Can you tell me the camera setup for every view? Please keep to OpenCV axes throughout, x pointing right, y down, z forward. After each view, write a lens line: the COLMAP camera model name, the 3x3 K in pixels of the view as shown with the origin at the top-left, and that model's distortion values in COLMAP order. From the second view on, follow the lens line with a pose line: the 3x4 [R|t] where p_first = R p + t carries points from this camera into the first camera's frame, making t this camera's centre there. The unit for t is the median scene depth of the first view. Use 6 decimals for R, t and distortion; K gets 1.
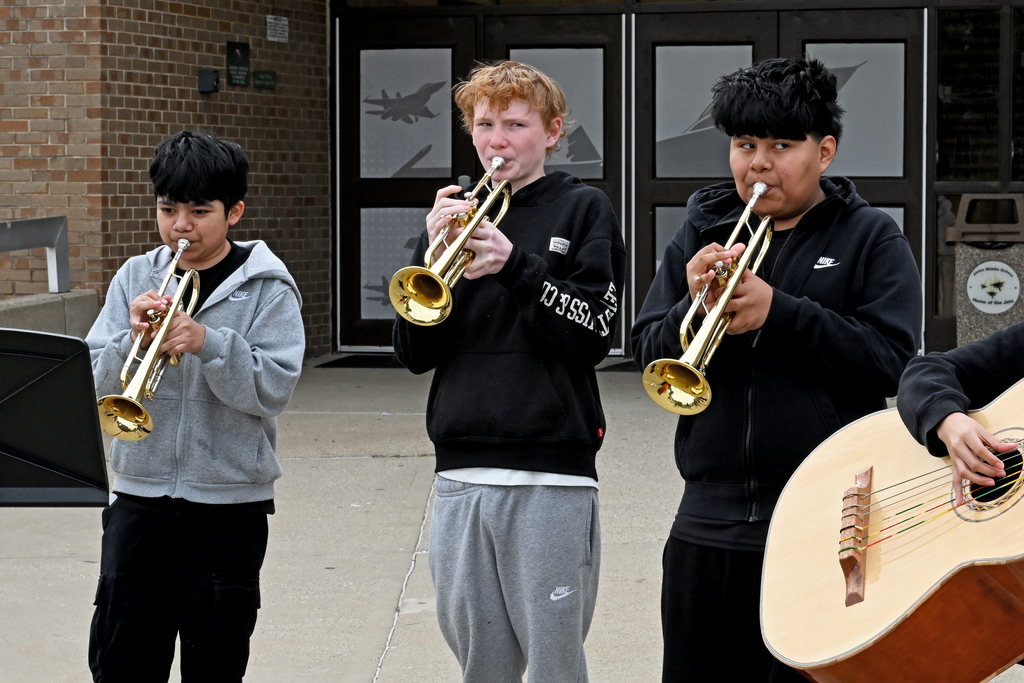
lens RADIAL K [[3275.9, 0, 520.3], [0, 3275.9, 341.3], [0, 0, 1]] dist [0.210946, 0.000000]
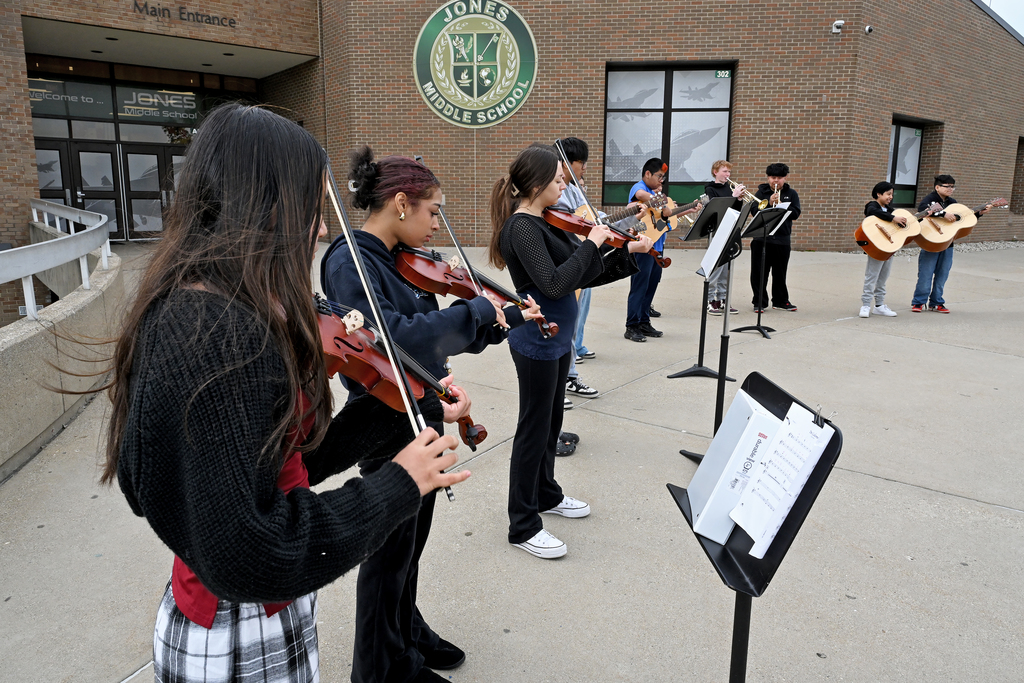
lens RADIAL K [[705.3, 0, 502.8], [0, 705.3, 365.1], [0, 0, 1]] dist [-0.004370, 0.002939]
pose [[0.579442, -0.172296, 0.796593, -0.444313], [0.031277, 0.981380, 0.189513, 0.006383], [-0.814413, -0.084897, 0.574042, 0.215703]]
